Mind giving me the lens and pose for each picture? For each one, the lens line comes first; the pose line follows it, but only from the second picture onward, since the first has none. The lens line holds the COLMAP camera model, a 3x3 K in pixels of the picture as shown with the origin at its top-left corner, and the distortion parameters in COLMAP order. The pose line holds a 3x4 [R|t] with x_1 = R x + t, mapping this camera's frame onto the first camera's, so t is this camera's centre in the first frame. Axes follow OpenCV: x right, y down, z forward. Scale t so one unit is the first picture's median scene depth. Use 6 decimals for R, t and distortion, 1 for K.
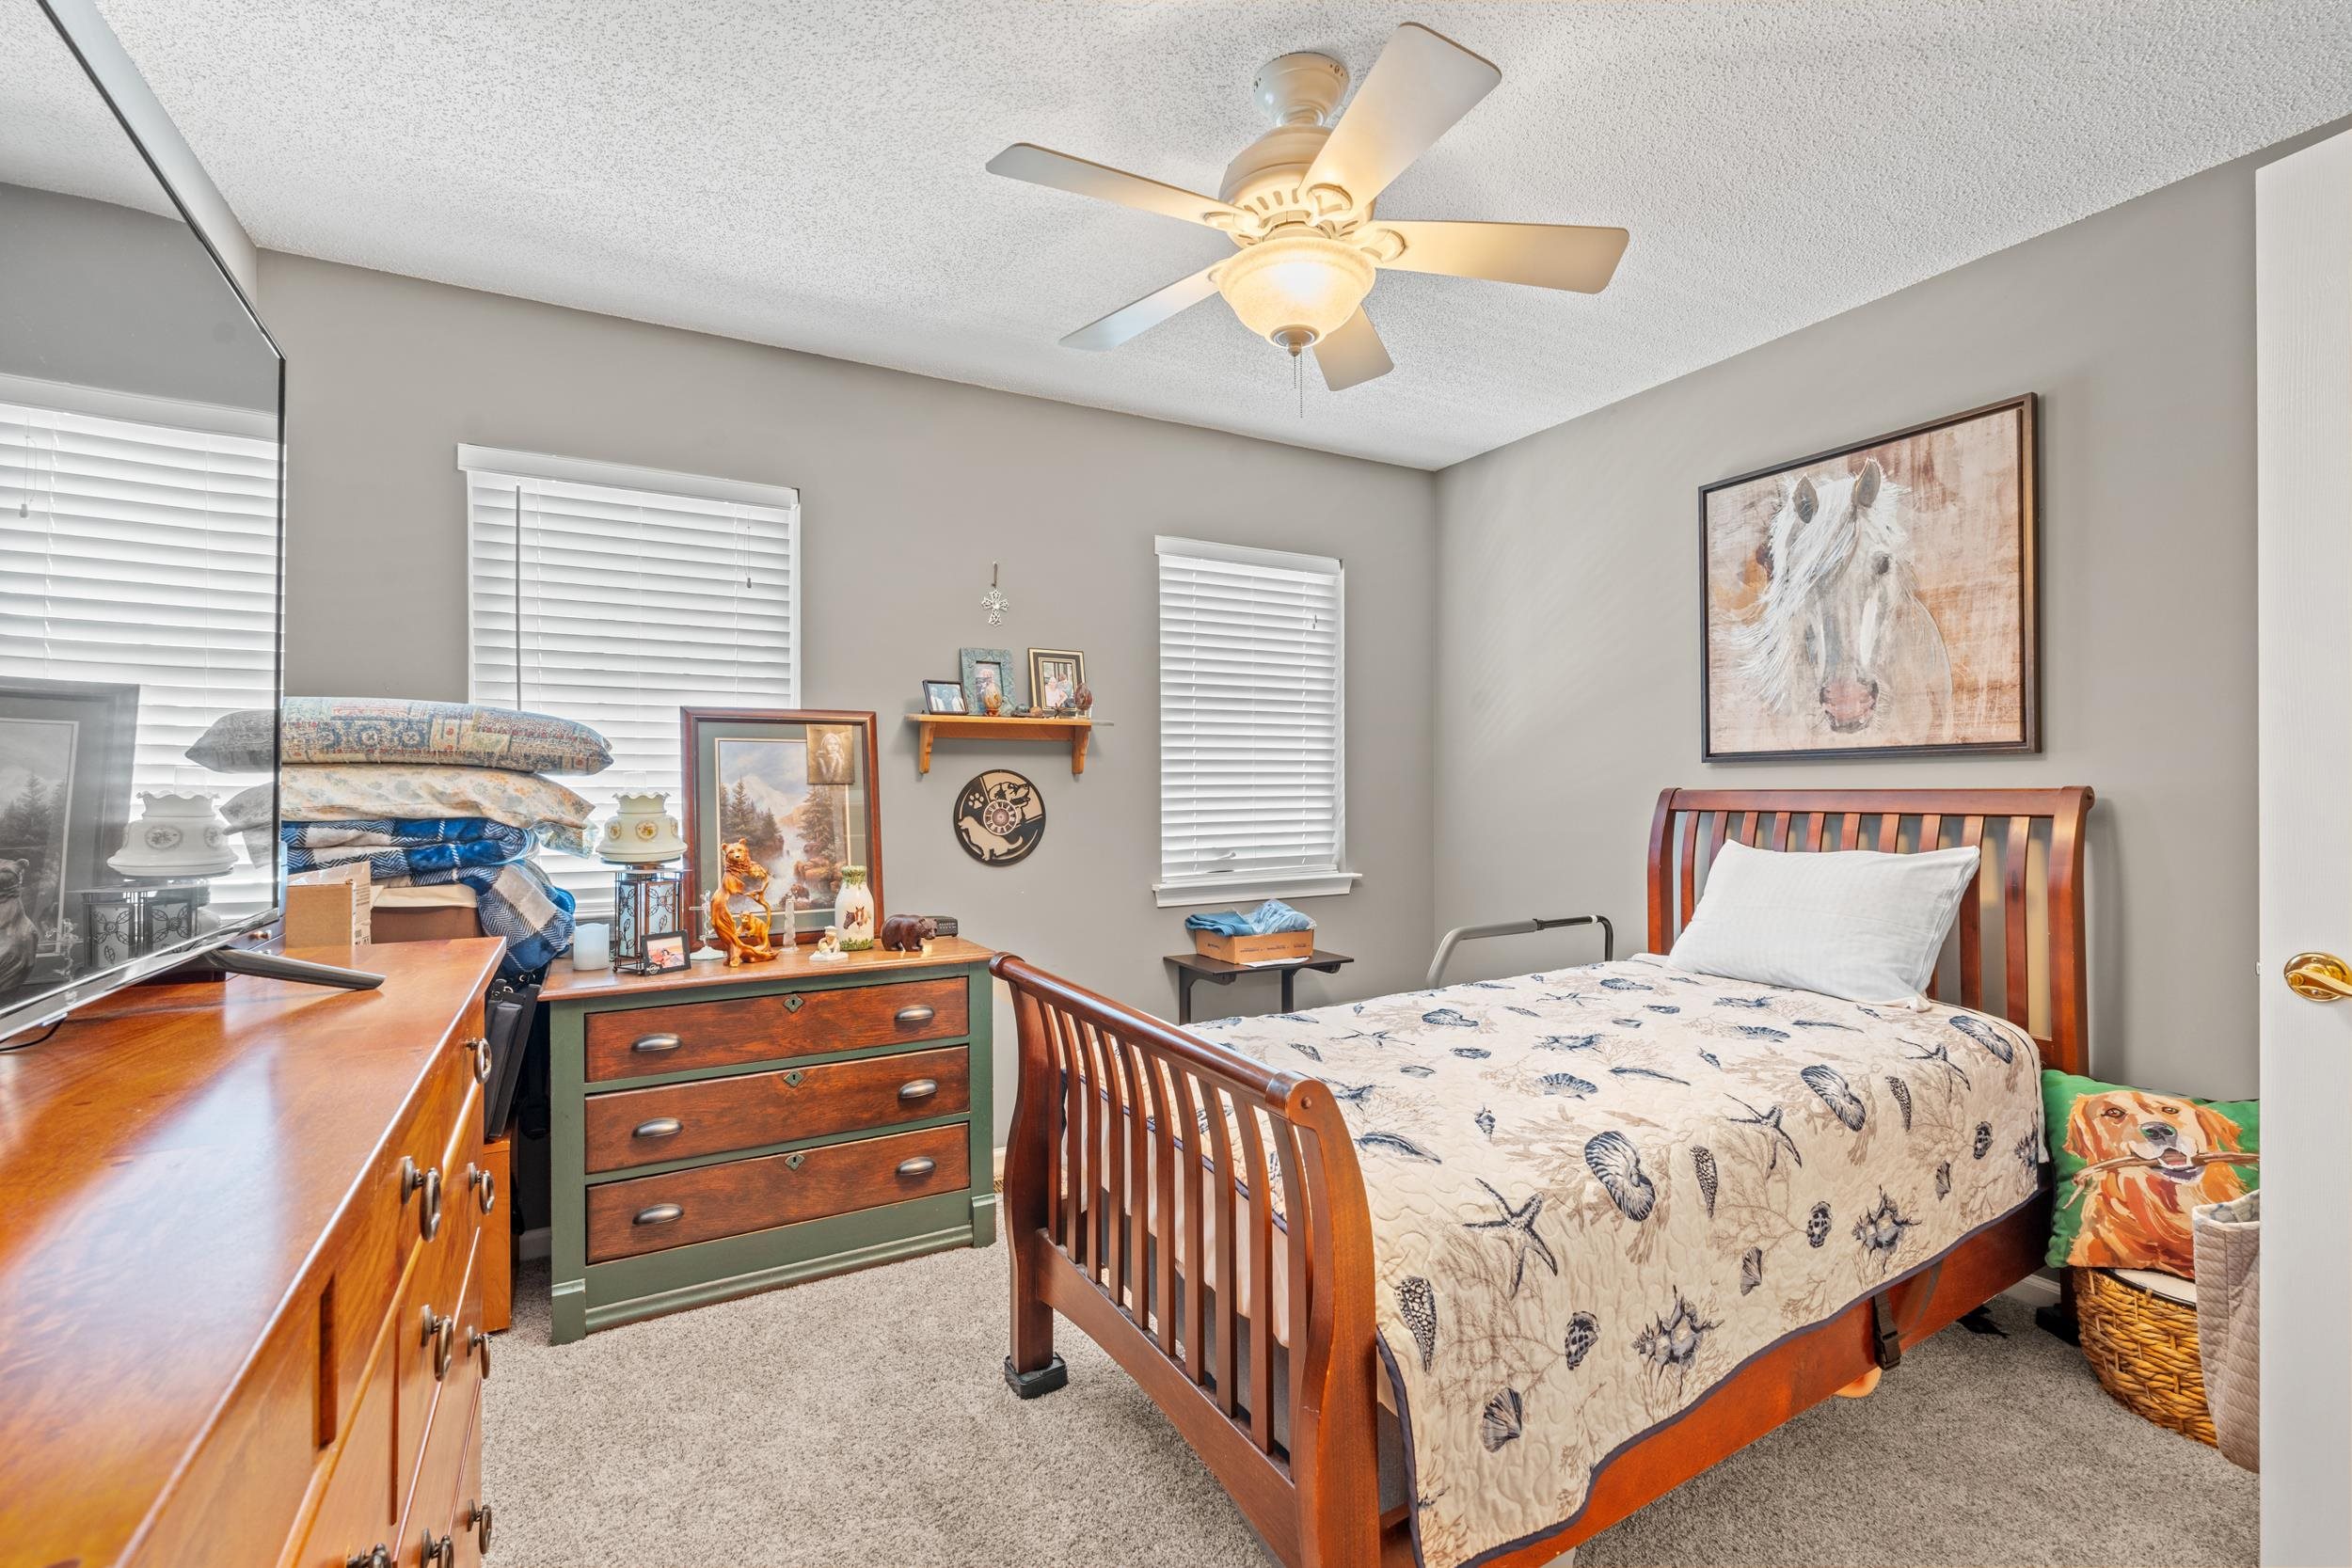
lens RADIAL K [[1032.8, 0, 1186.7], [0, 1032.8, 777.6], [0, 0, 1]] dist [-0.005438, 0.001175]
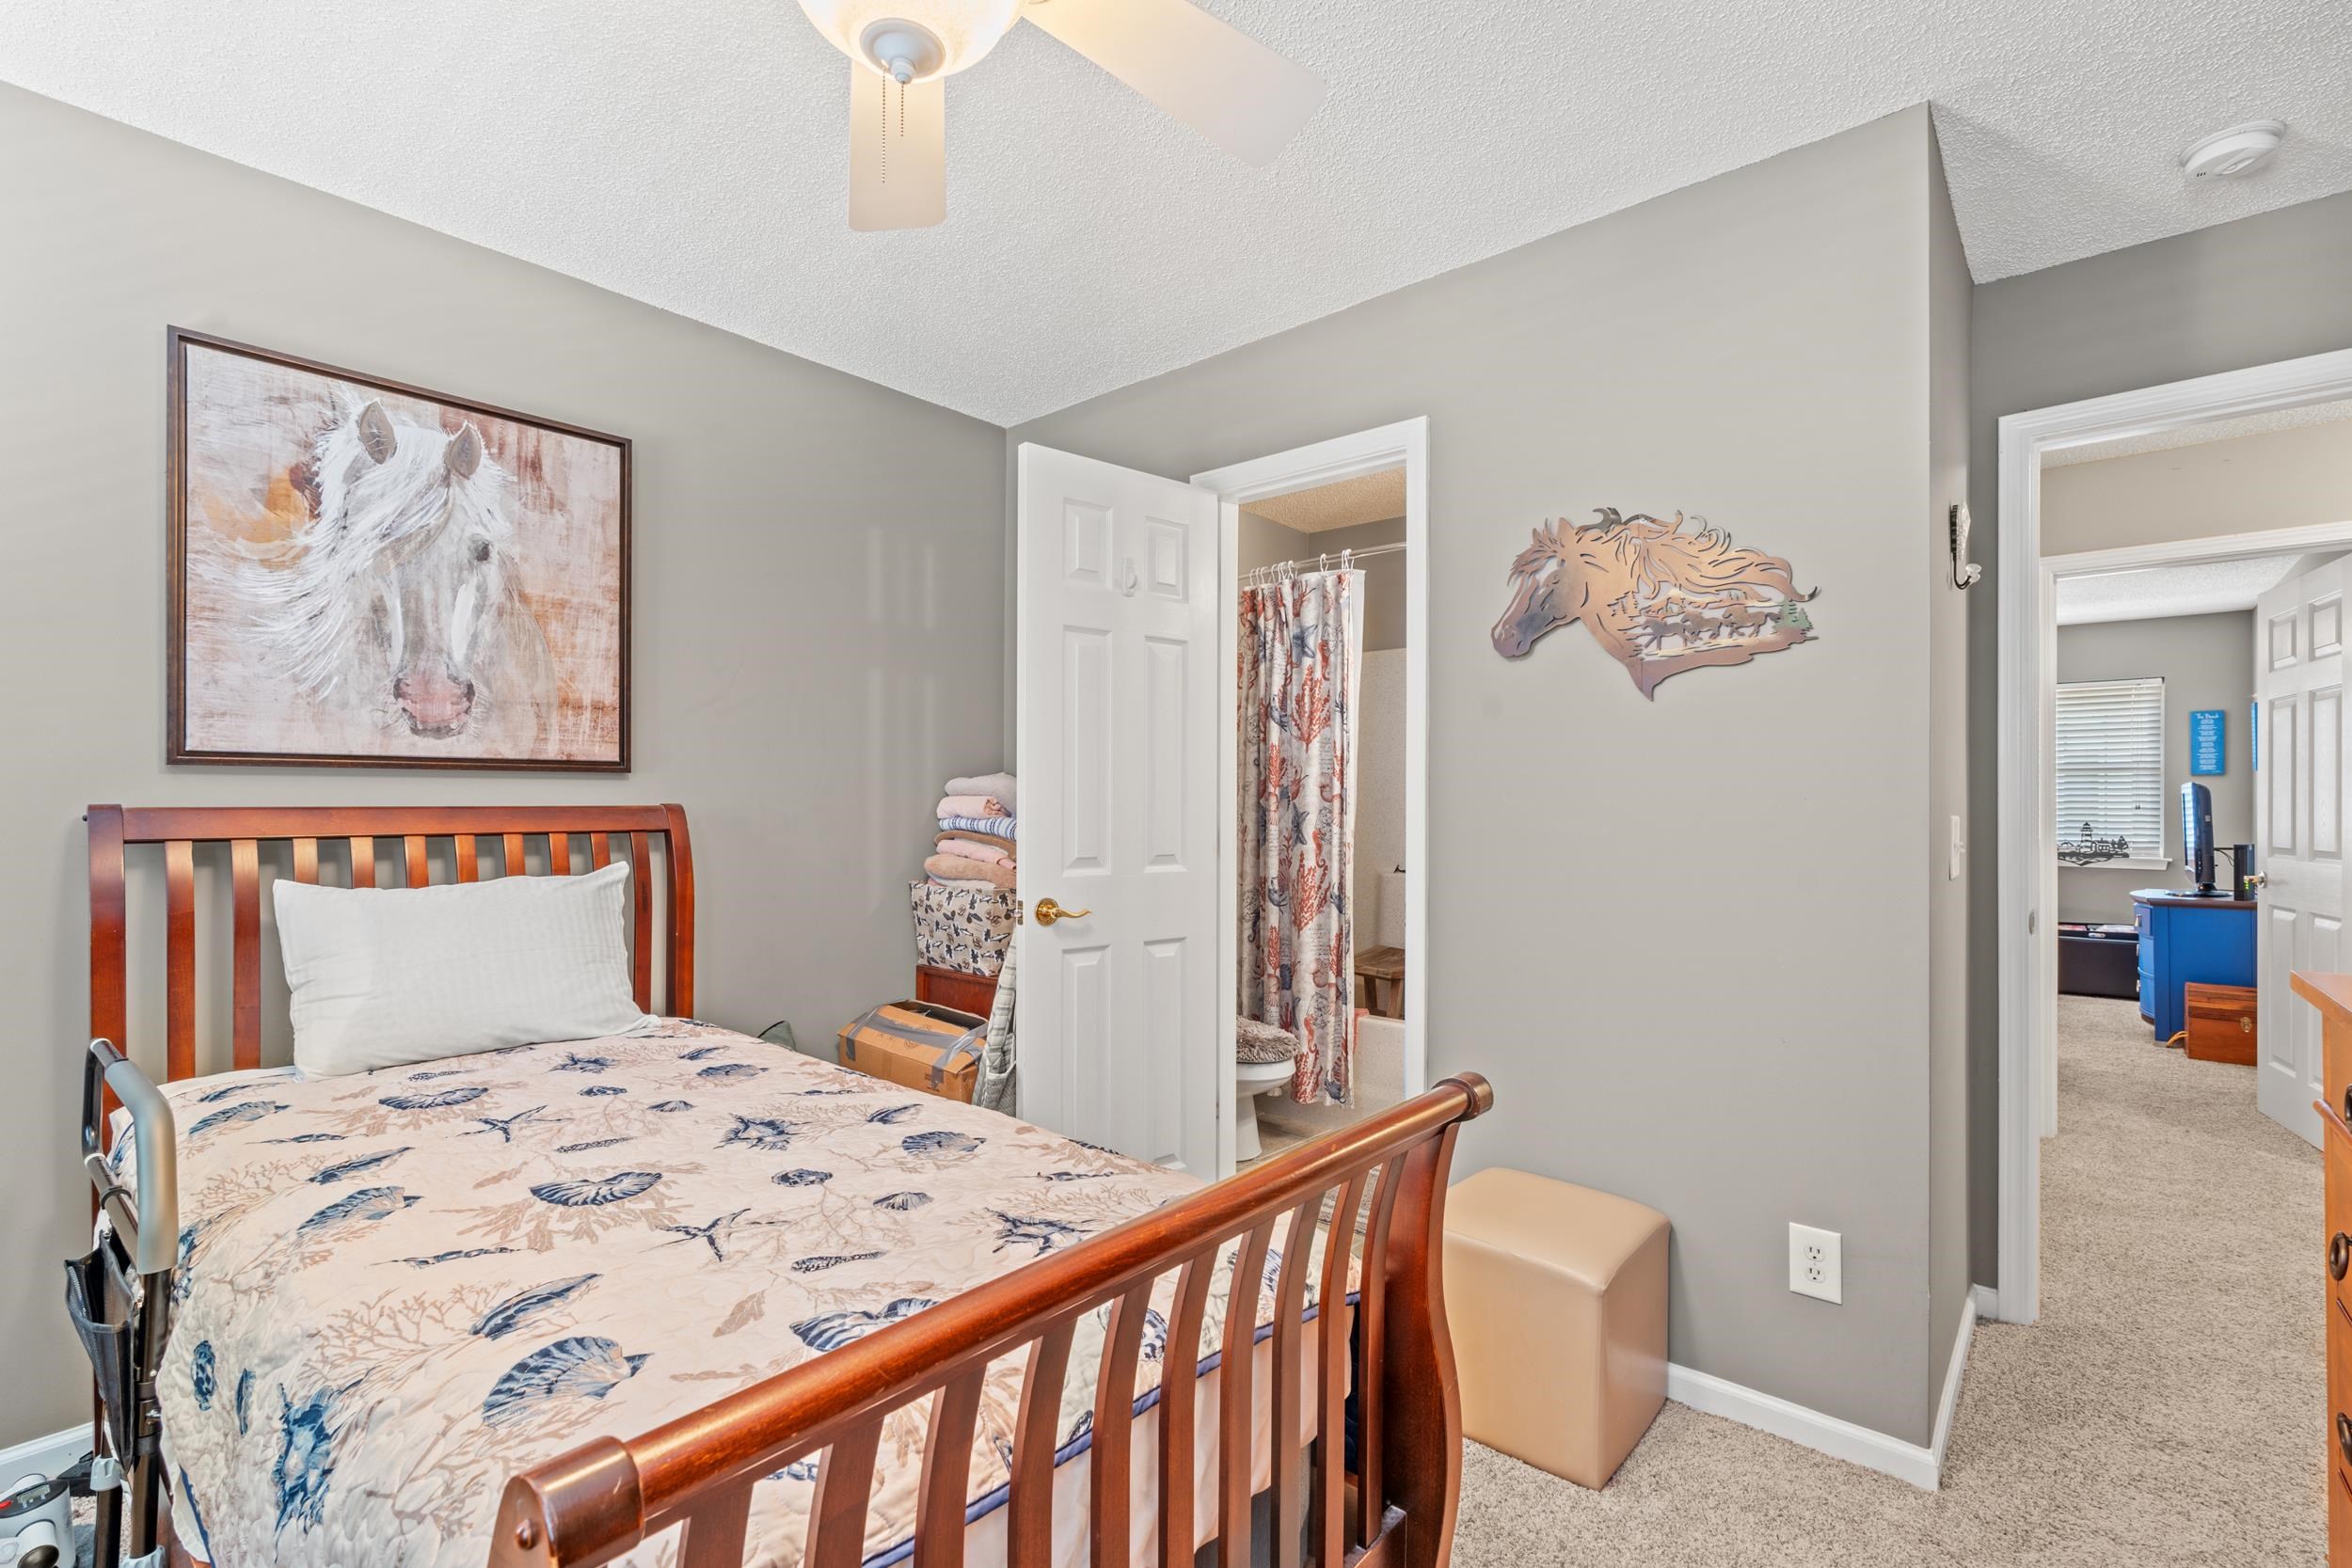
lens RADIAL K [[1032.8, 0, 1185.5], [0, 1032.8, 801.4], [0, 0, 1]] dist [-0.005438, 0.001175]
pose [[-0.351012, 0.001664, 0.936369, -0.354736], [-0.011561, 0.999914, -0.006110, 0.005473], [-0.936299, -0.012970, -0.350963, 0.739637]]
